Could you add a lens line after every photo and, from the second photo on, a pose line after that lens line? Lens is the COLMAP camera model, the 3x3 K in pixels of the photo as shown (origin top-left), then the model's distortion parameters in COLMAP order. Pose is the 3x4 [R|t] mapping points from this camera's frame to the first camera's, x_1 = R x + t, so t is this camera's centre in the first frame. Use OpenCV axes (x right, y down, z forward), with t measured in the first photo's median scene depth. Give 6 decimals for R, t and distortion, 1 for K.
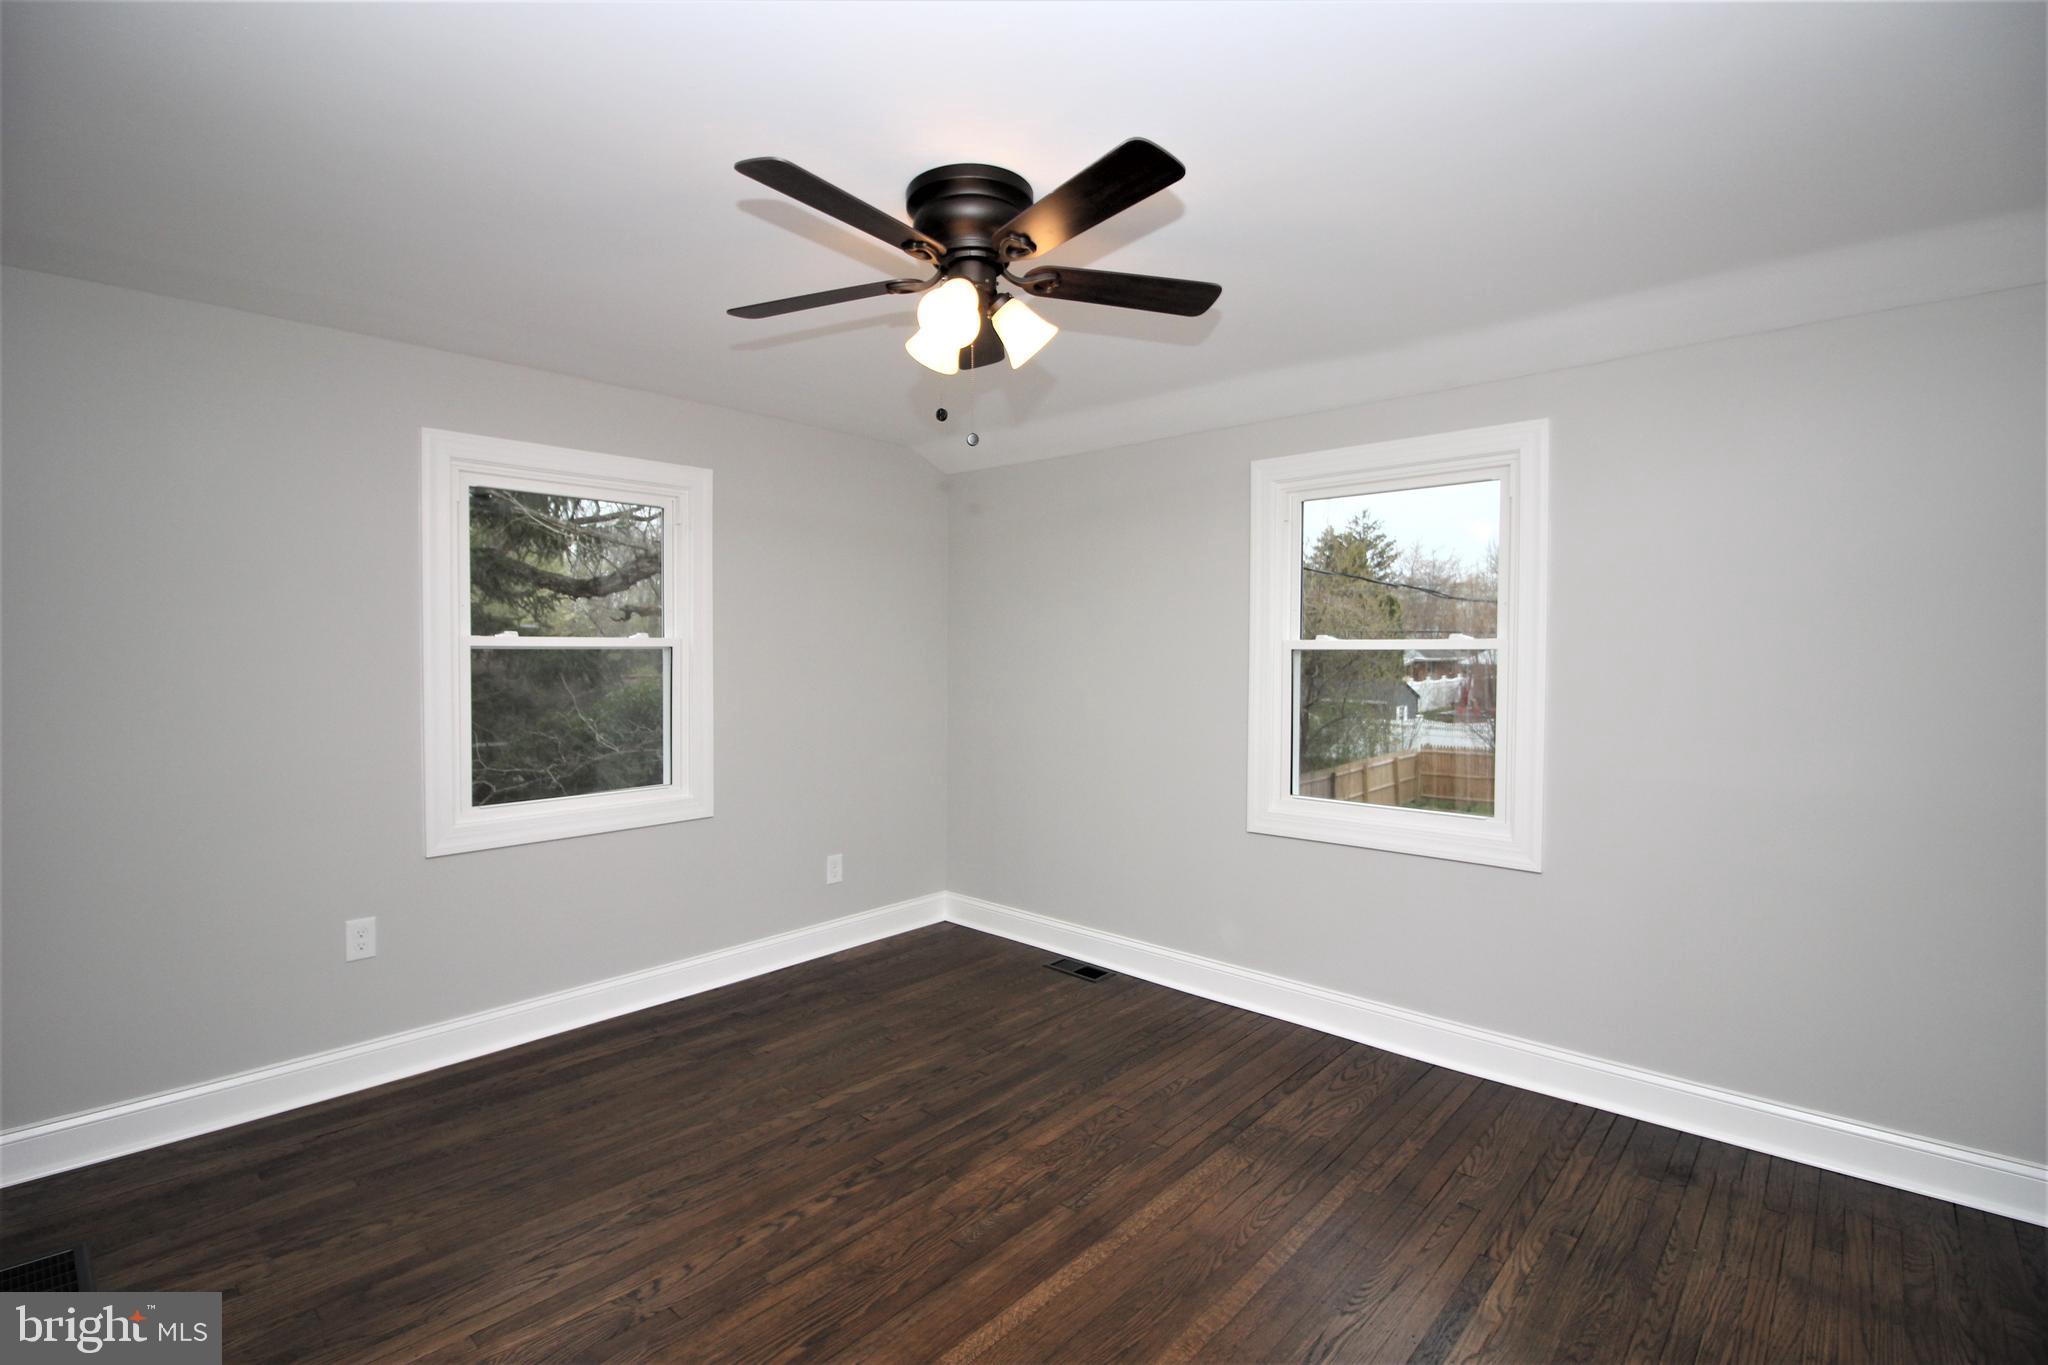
lens RADIAL K [[961.5, 0, 1031.7], [0, 961.5, 676.8], [0, 0, 1]] dist [0.000494, -0.011835]
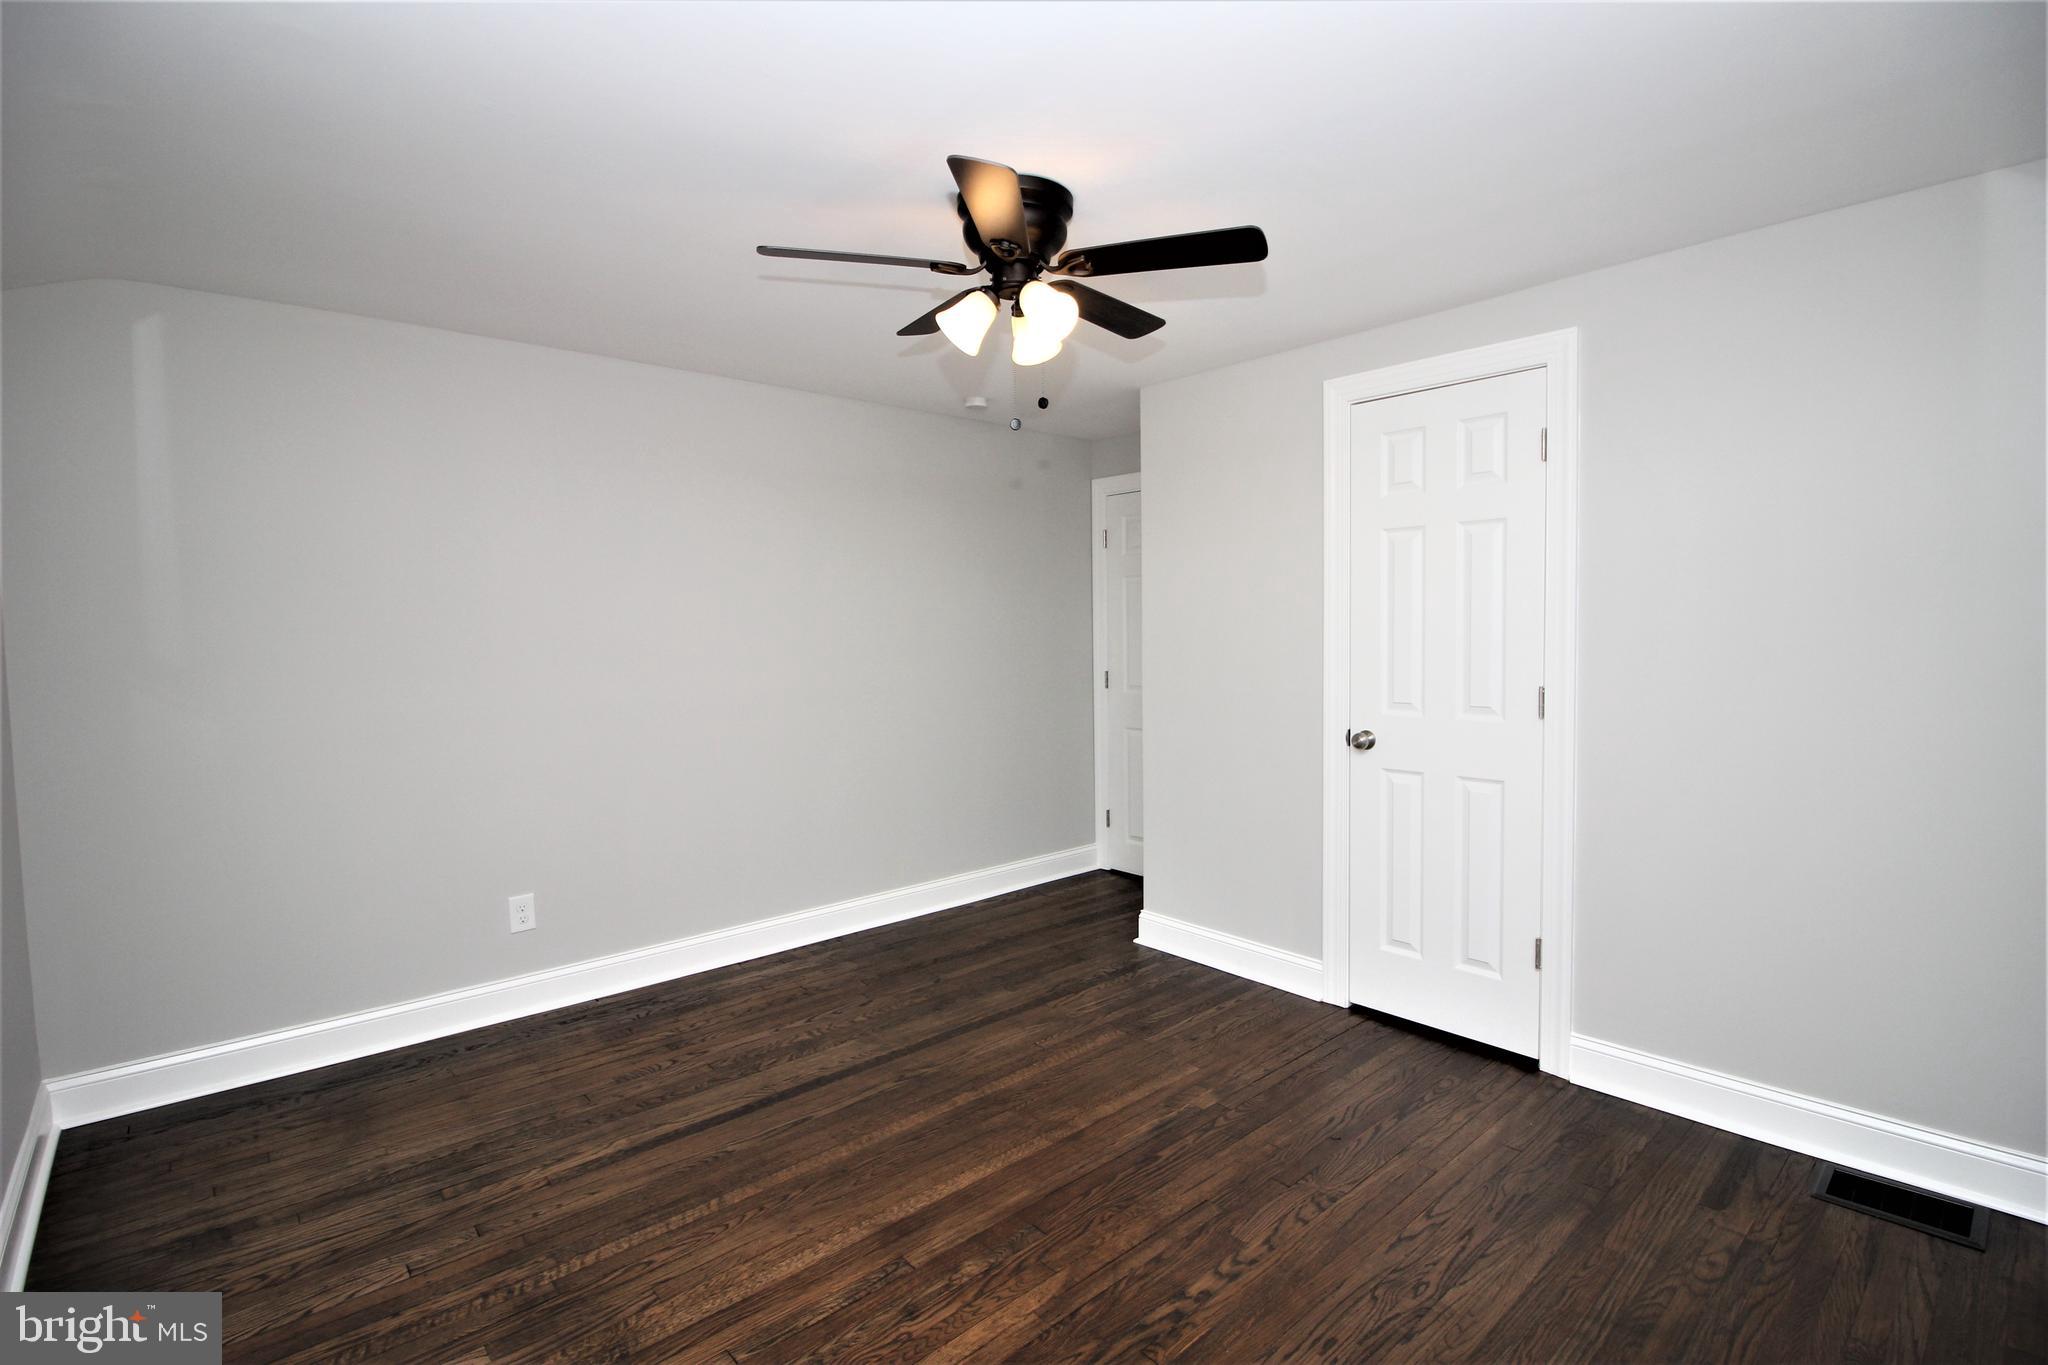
lens RADIAL K [[961.5, 0, 1031.7], [0, 961.5, 676.8], [0, 0, 1]] dist [0.000494, -0.011835]
pose [[-0.994899, 0.004922, 0.100759, -0.168503], [0.013444, 0.996368, 0.084078, -0.043828], [-0.099980, 0.085004, -0.991352, 1.877092]]
